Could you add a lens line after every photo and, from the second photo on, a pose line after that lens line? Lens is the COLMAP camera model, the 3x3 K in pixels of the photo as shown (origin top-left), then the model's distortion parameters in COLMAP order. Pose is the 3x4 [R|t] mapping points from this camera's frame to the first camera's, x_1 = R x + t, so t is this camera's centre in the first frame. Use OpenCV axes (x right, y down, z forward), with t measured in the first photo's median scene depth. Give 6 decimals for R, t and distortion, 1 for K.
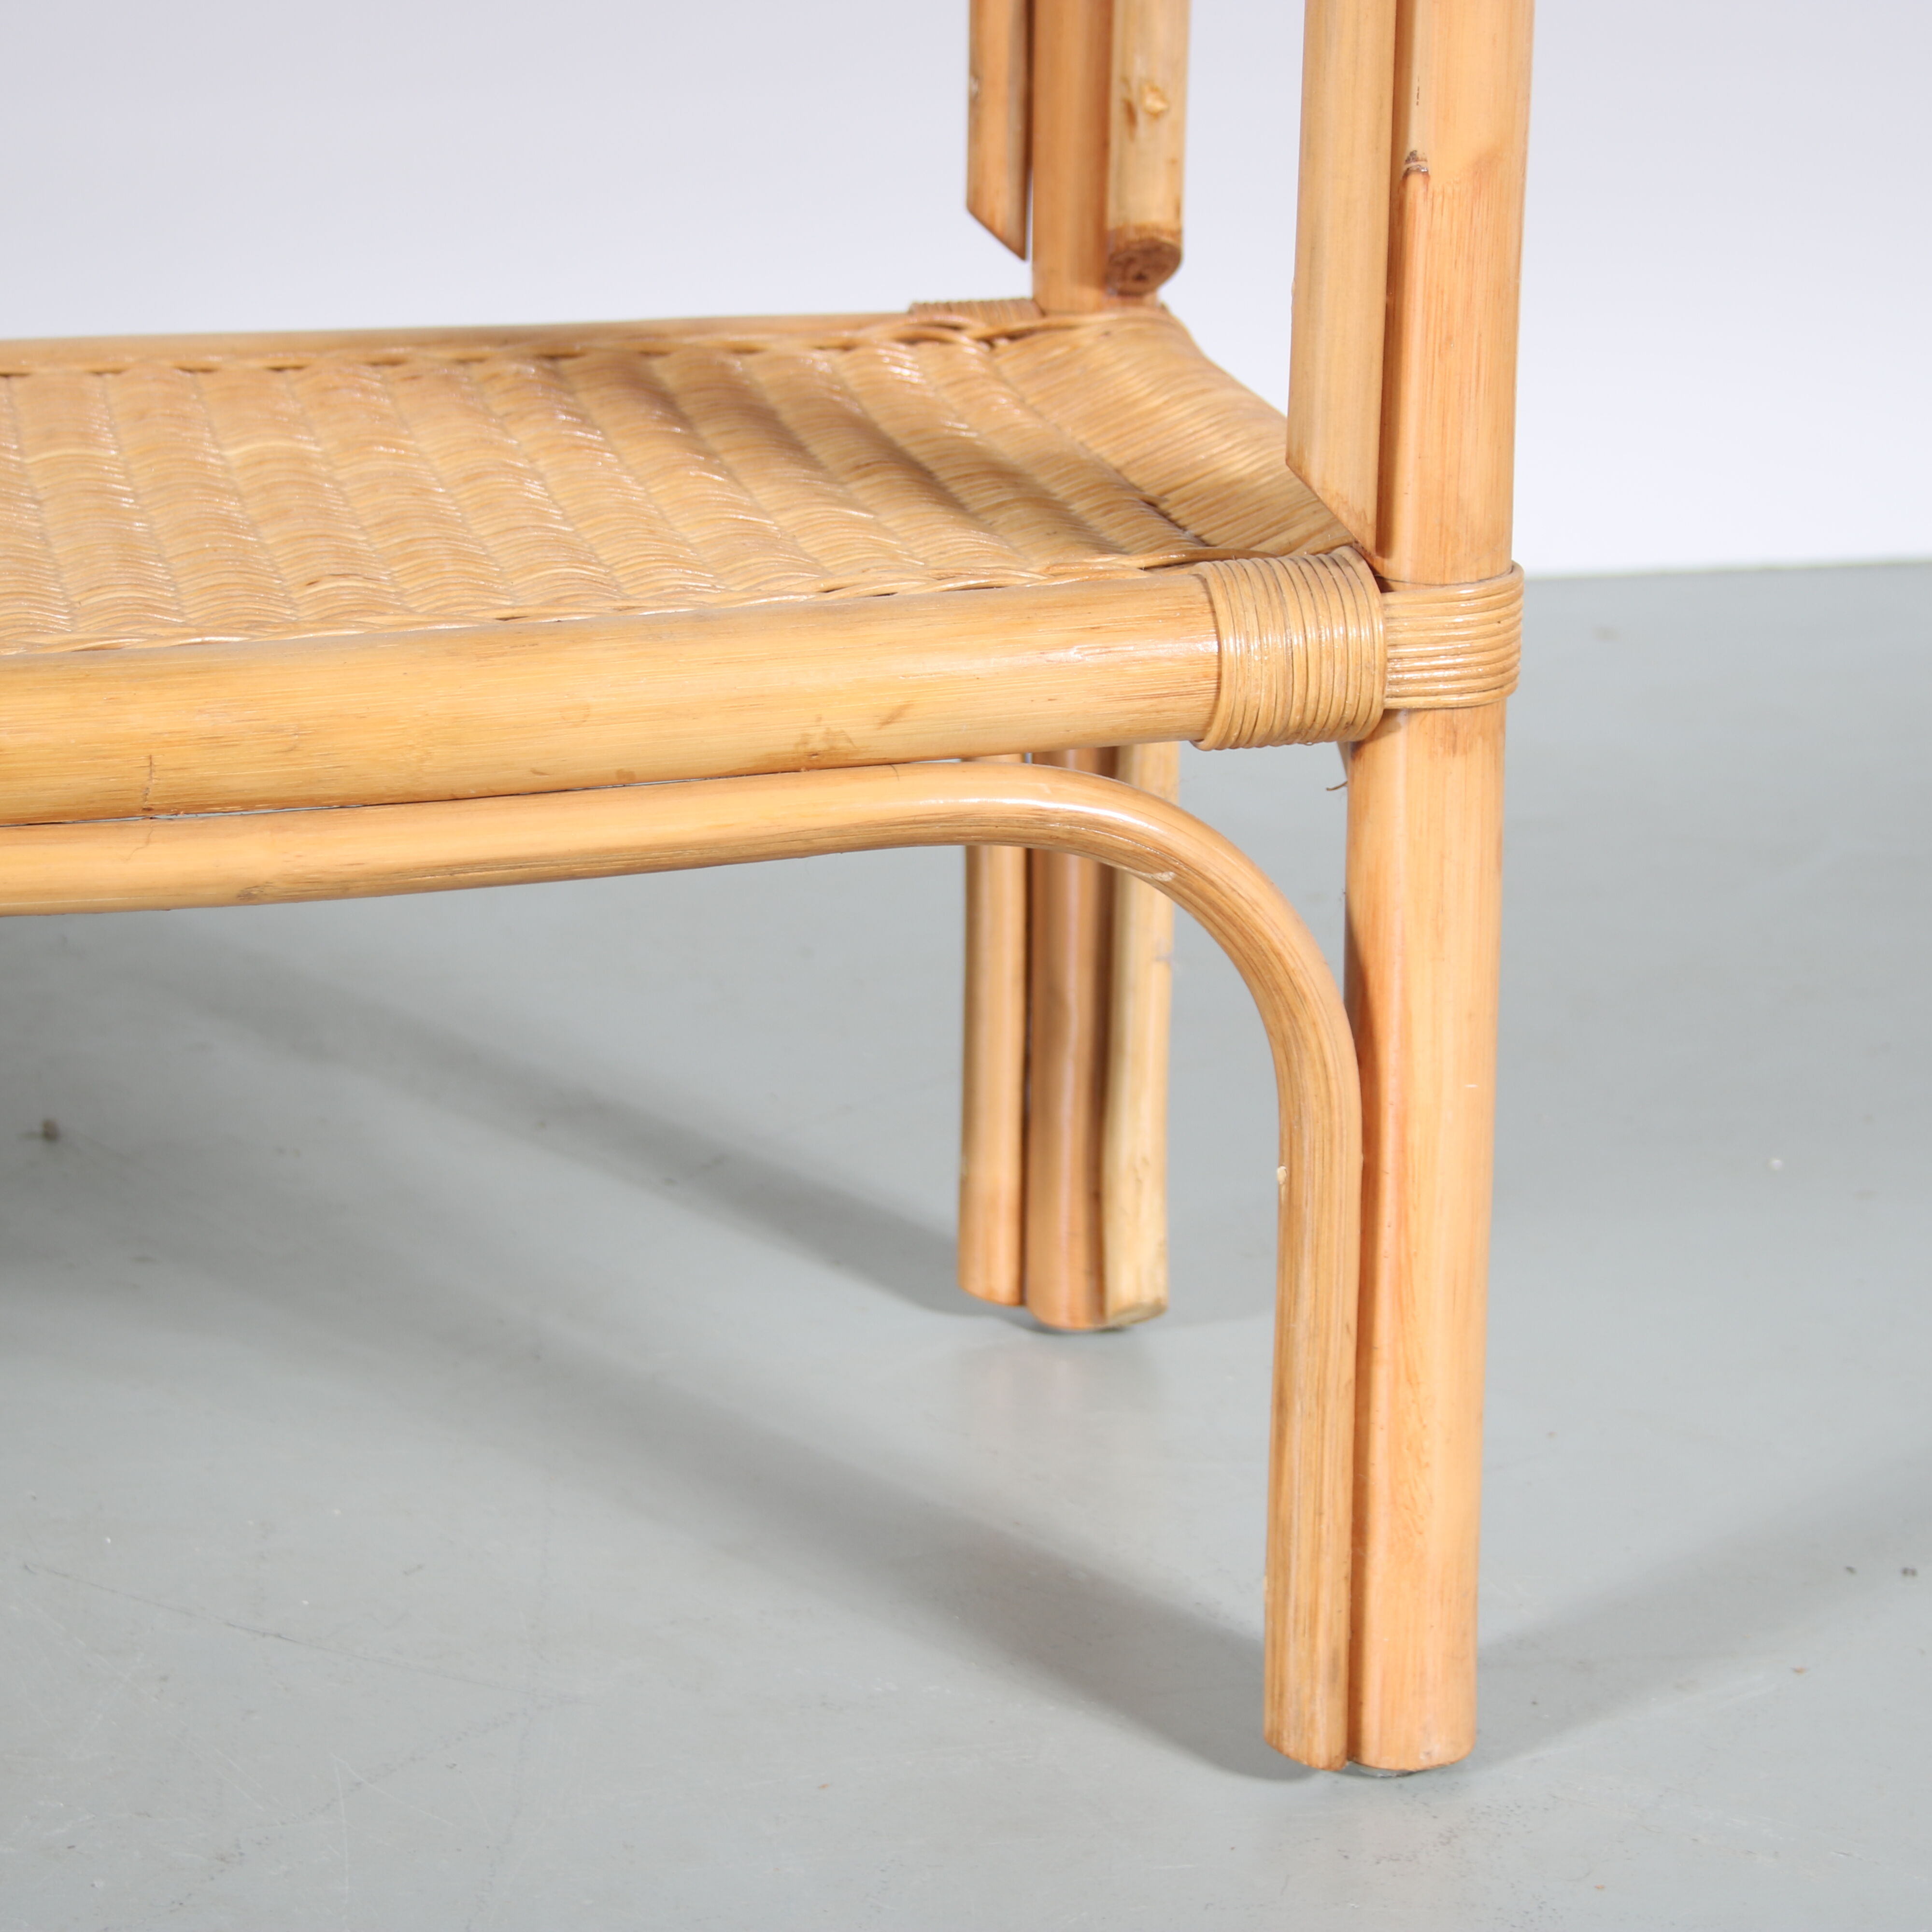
lens RADIAL K [[5716.7, 0, 966.0], [0, 5716.7, 966.0], [0, 0, 1]] dist [-0.053912, -0.247284]
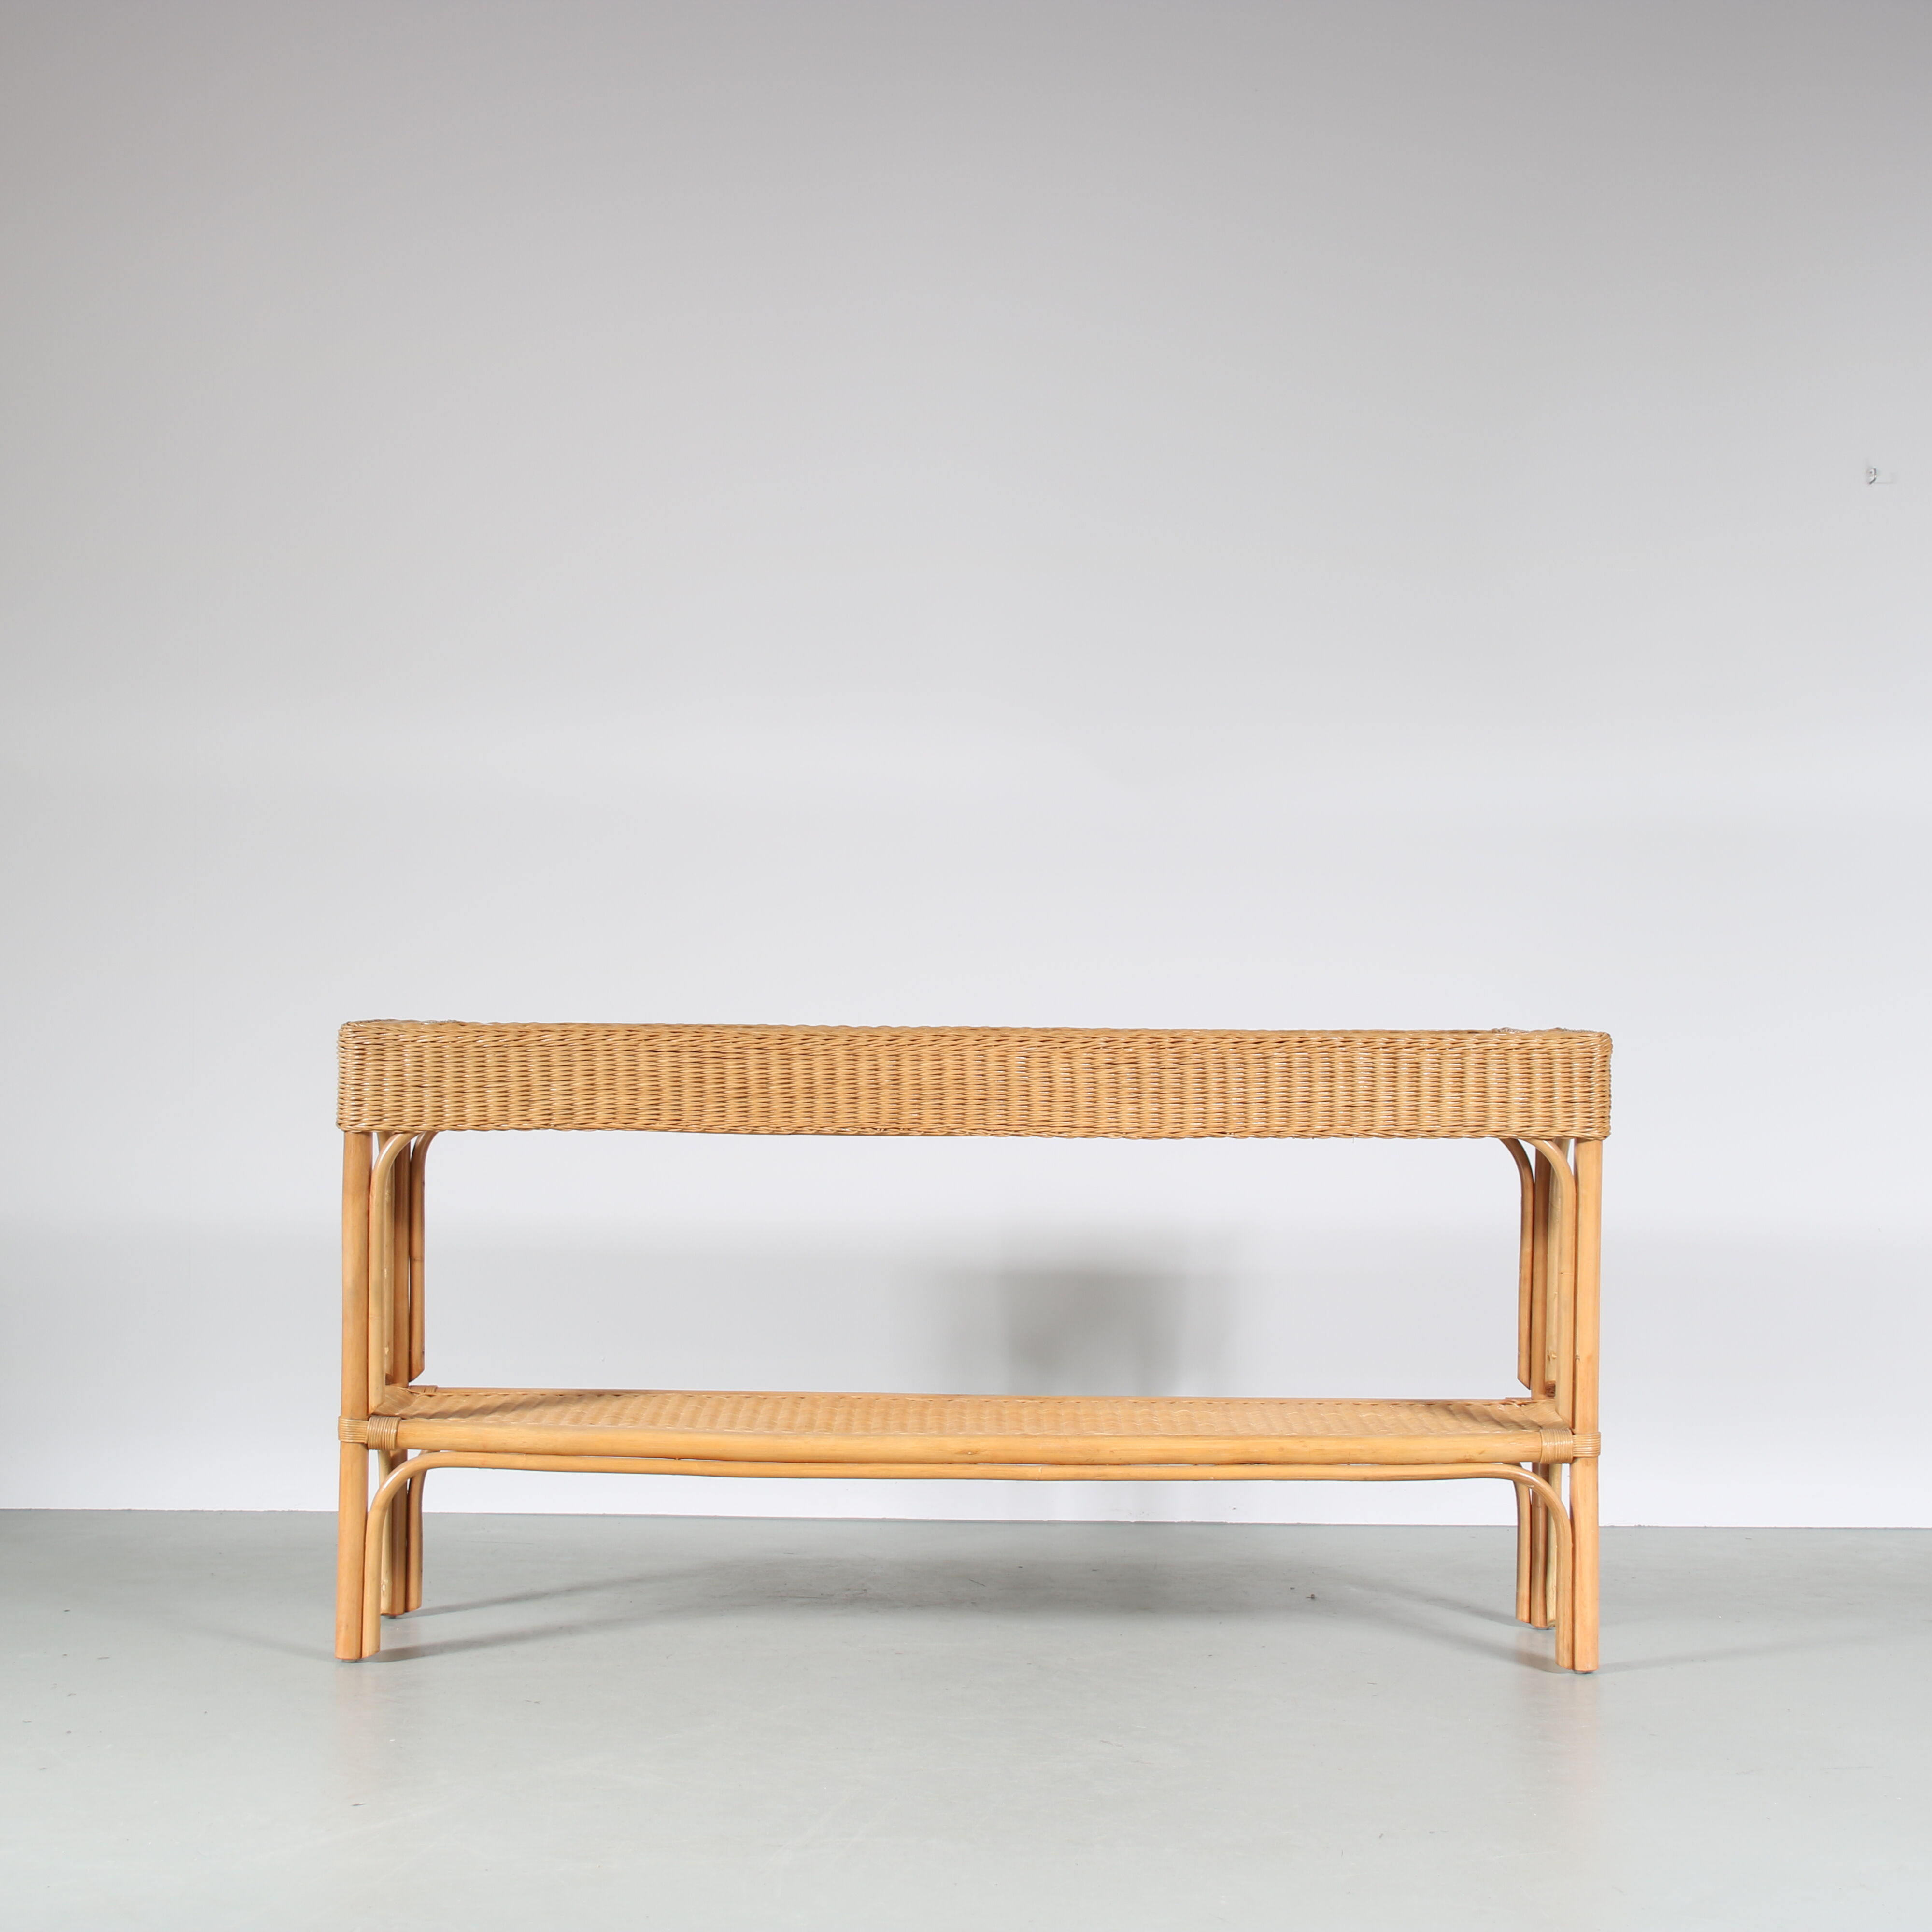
lens RADIAL K [[3593.3, 0, 966.0], [0, 3593.3, 966.0], [0, 0, 1]] dist [-0.028106, 0.036547]
pose [[0.973572, -0.001084, -0.228378, 0.261949], [-0.066737, 0.954991, -0.289030, 0.482806], [0.218412, 0.296632, 0.929680, -2.208835]]
